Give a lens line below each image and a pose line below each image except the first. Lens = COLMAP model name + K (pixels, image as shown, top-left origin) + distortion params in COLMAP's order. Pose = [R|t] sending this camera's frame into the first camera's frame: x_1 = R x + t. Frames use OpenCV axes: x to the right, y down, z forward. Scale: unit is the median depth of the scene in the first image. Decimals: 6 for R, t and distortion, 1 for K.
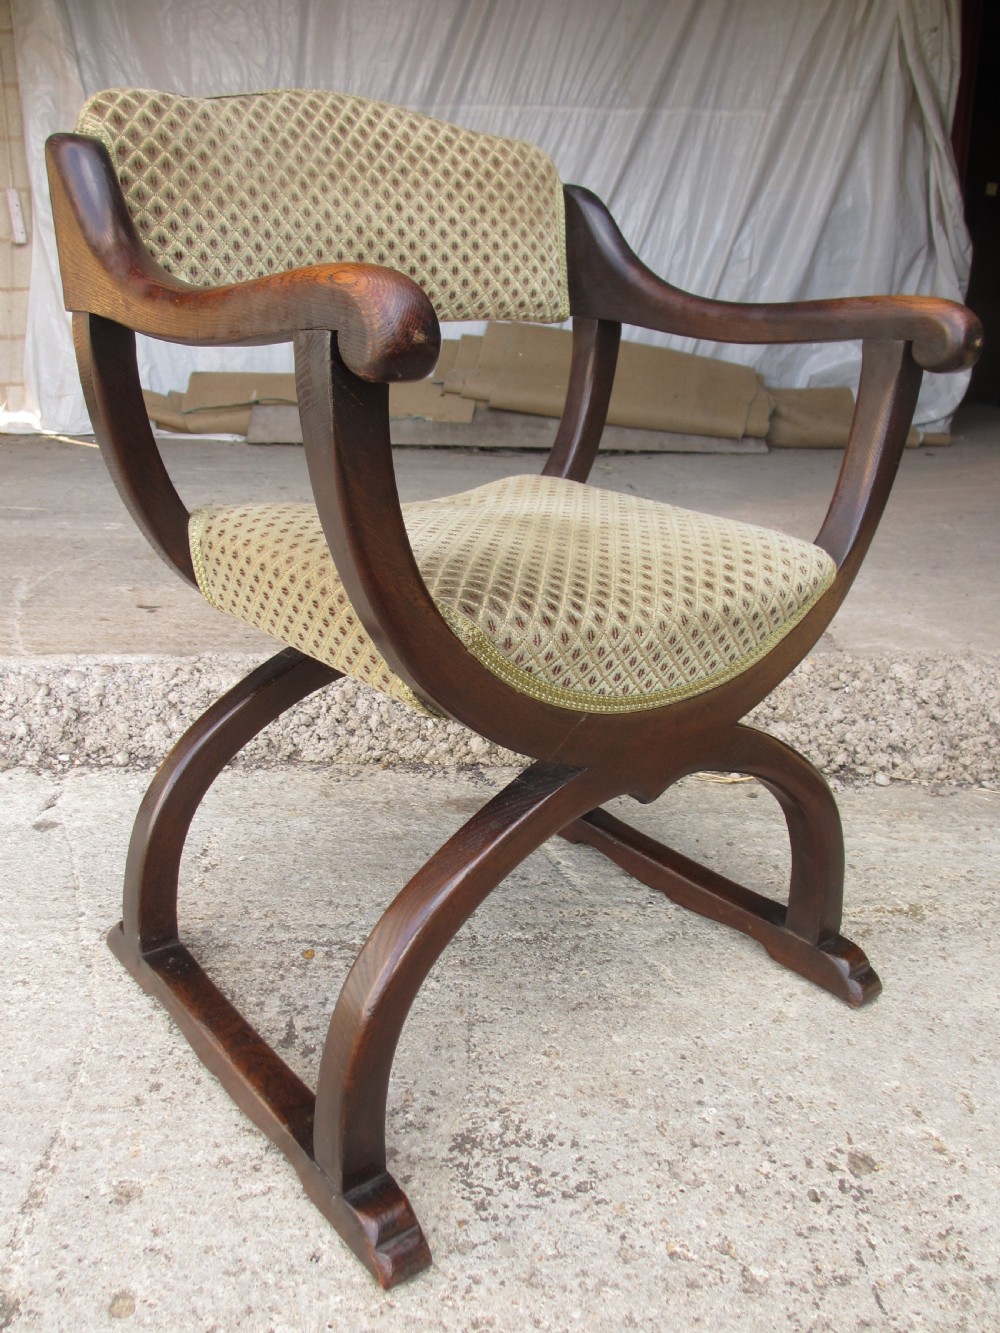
lens RADIAL K [[1035.6, 0, 482.6], [0, 1035.6, 672.8], [0, 0, 1]] dist [-0.043707, 0.012230]
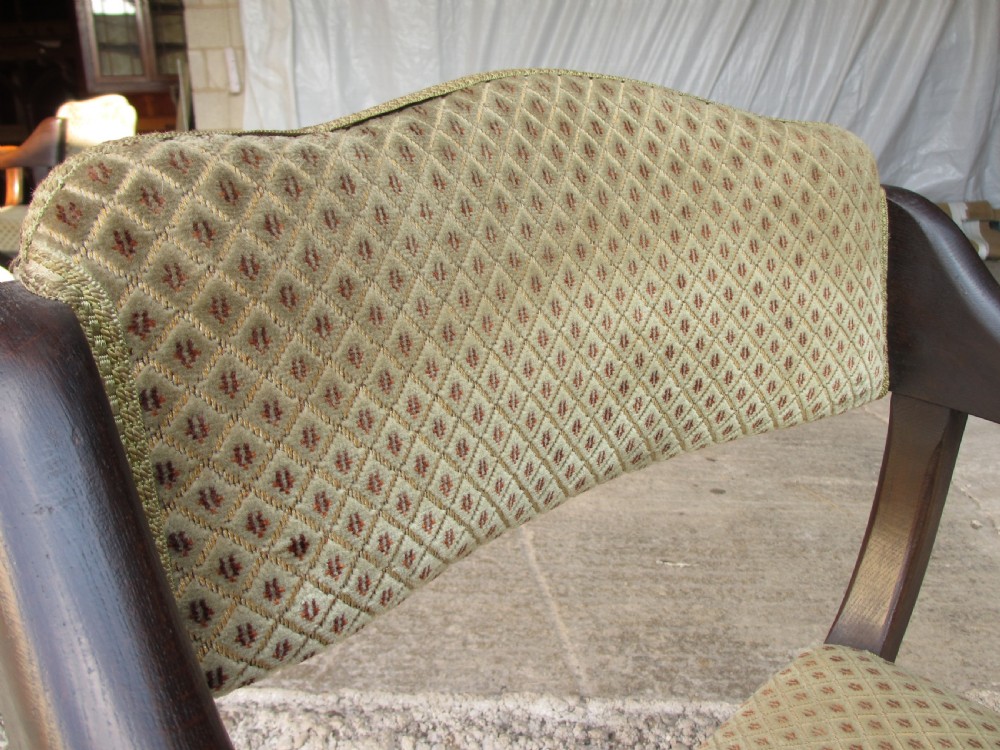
lens RADIAL K [[776.9, 0, 513.9], [0, 776.9, 379.1], [0, 0, 1]] dist [-0.043707, 0.012230]
pose [[0.994363, 0.012634, -0.105278, -0.089651], [-0.012656, 0.999920, 0.000457, -0.325811], [0.105275, 0.000878, 0.994443, 0.486195]]
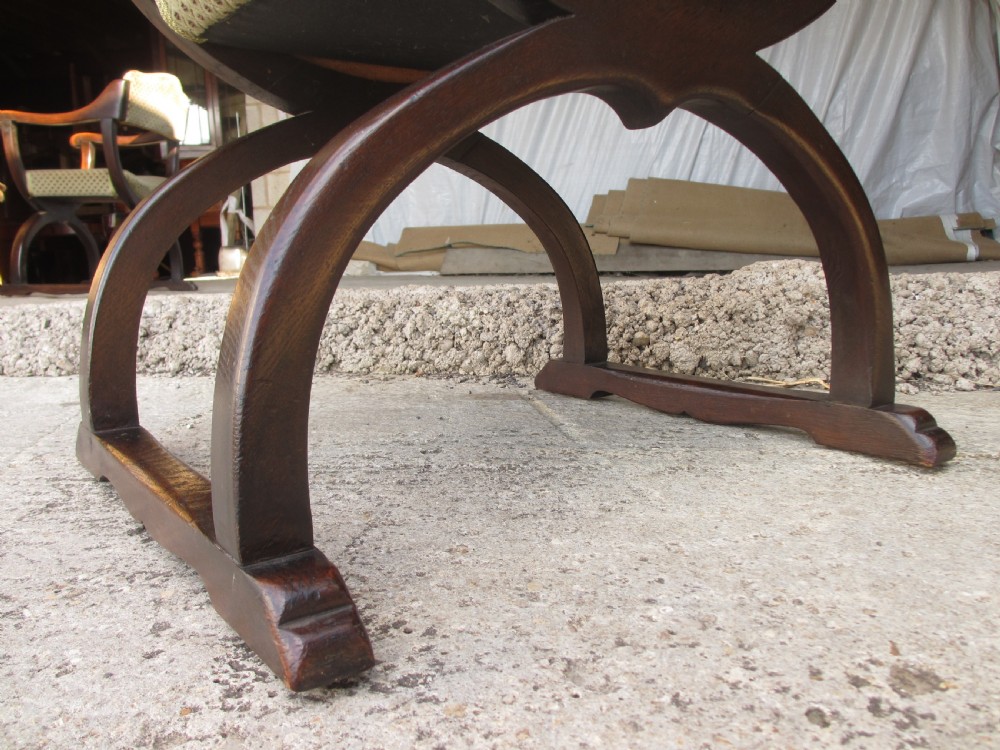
lens RADIAL K [[776.9, 0, 517.6], [0, 776.9, 399.9], [0, 0, 1]] dist [-0.043707, 0.012230]
pose [[0.983620, -0.013579, -0.179740, 0.147211], [-0.011561, 0.990353, -0.138086, 0.243243], [0.179881, 0.137902, 0.973974, 0.332891]]
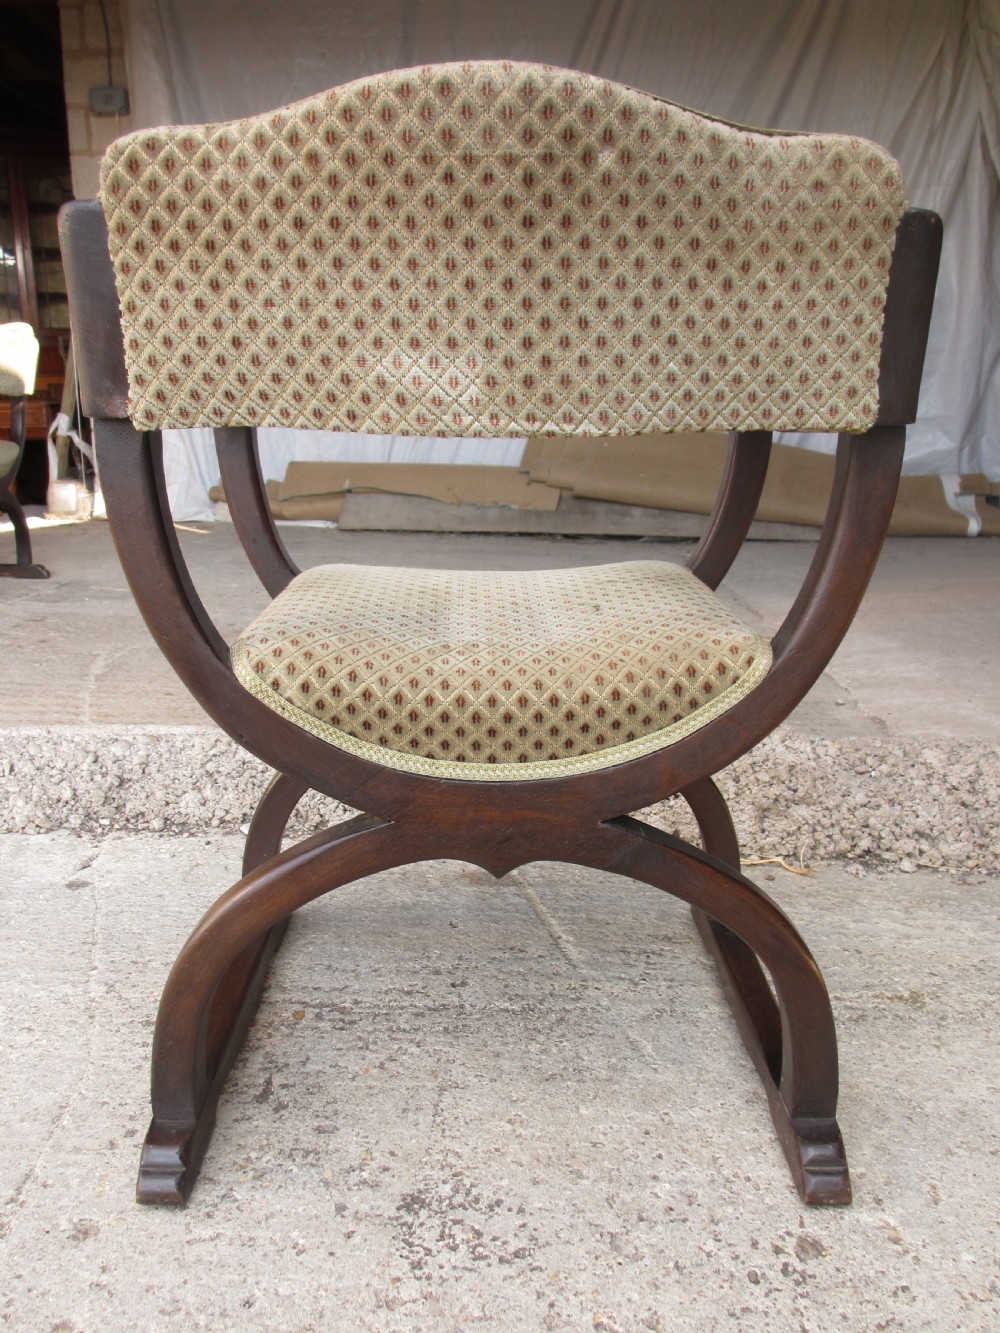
lens RADIAL K [[1035.6, 0, 500.5], [0, 1035.6, 683.5], [0, 0, 1]] dist [-0.043707, 0.012230]
pose [[0.996160, 0.014441, -0.086350, 0.094877], [-0.020630, 0.997247, -0.071218, 0.008829], [0.085084, 0.072726, 0.993716, -0.026458]]
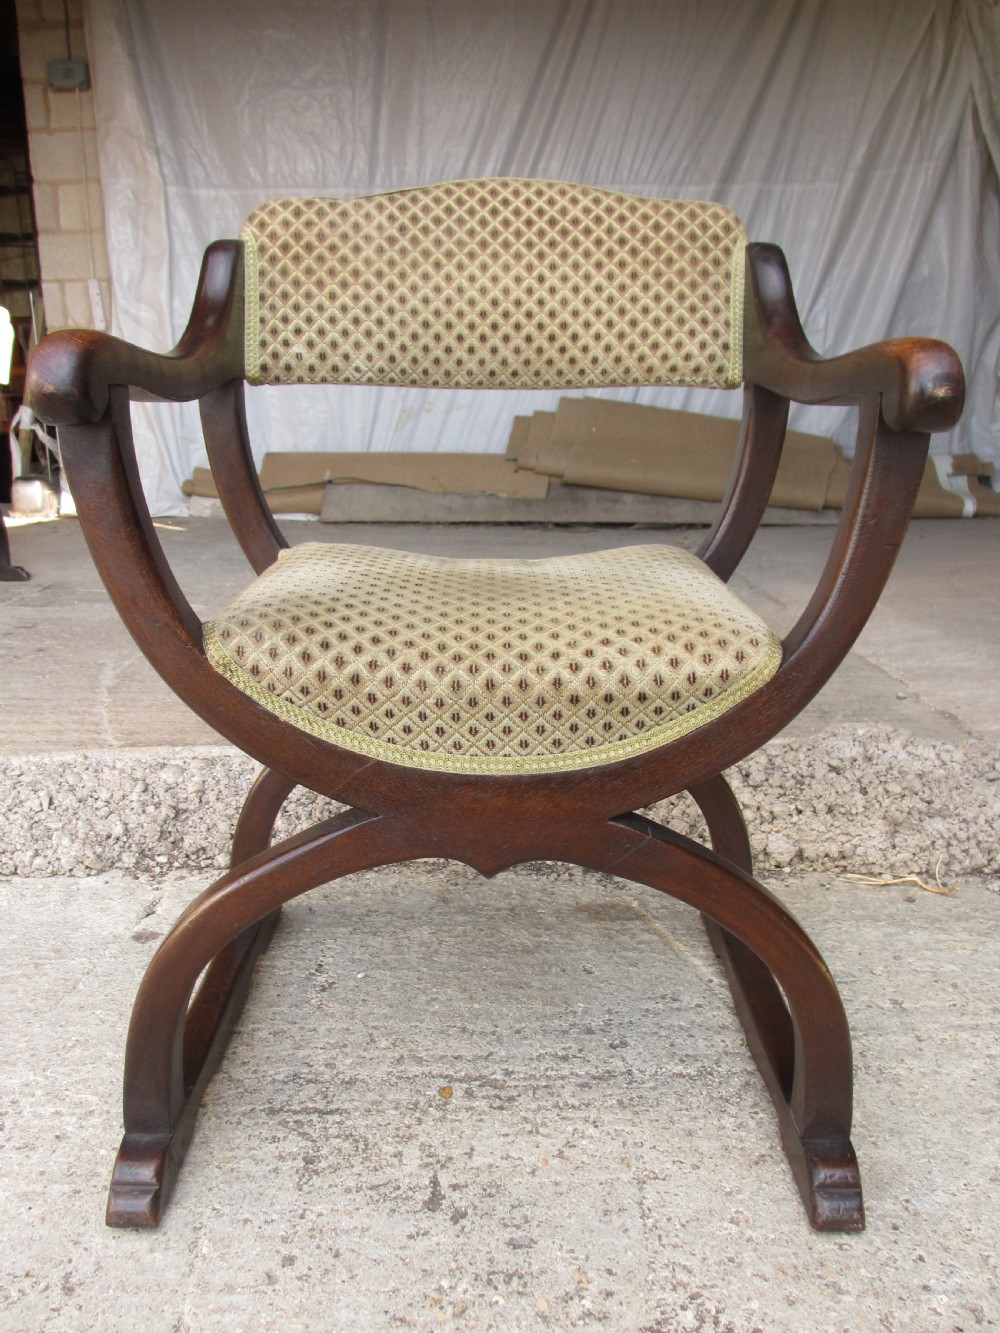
lens RADIAL K [[1035.6, 0, 488.6], [0, 1035.6, 681.0], [0, 0, 1]] dist [-0.043707, 0.012230]
pose [[0.998784, -0.008942, -0.048490, -0.070018], [0.005874, 0.997994, -0.063043, -0.020051], [0.048957, 0.062682, 0.996832, 0.078292]]
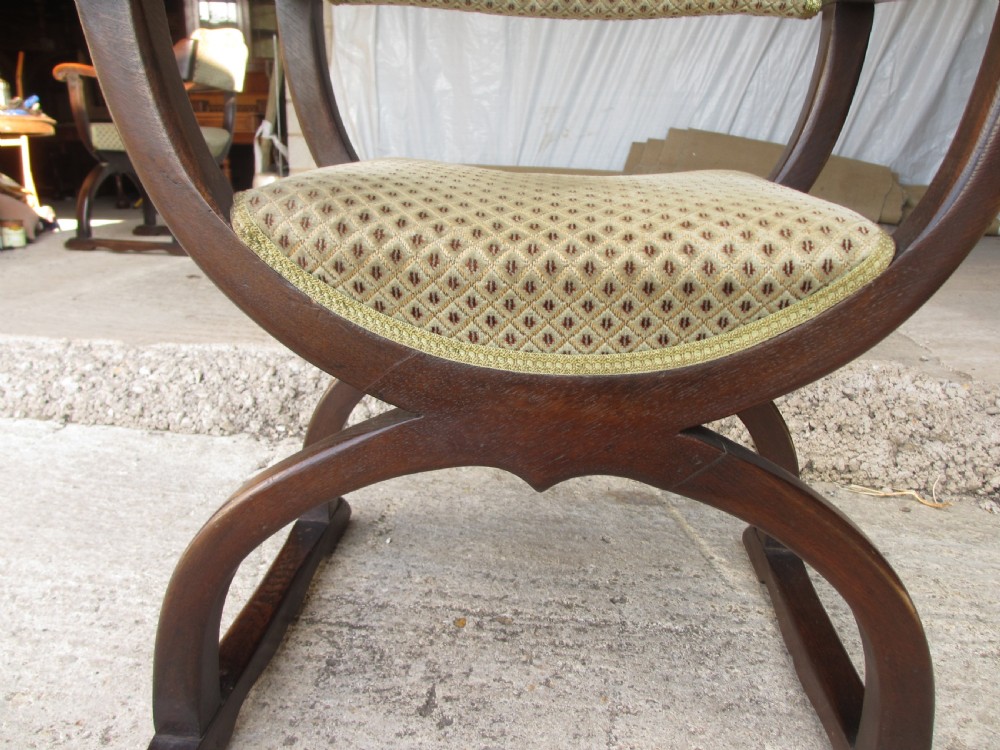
lens RADIAL K [[776.9, 0, 516.5], [0, 776.9, 383.0], [0, 0, 1]] dist [-0.043707, 0.012230]
pose [[0.983632, 0.058501, -0.170425, 0.003091], [-0.064401, 0.997494, -0.029294, 0.043864], [0.168284, 0.039791, 0.984935, 0.195070]]
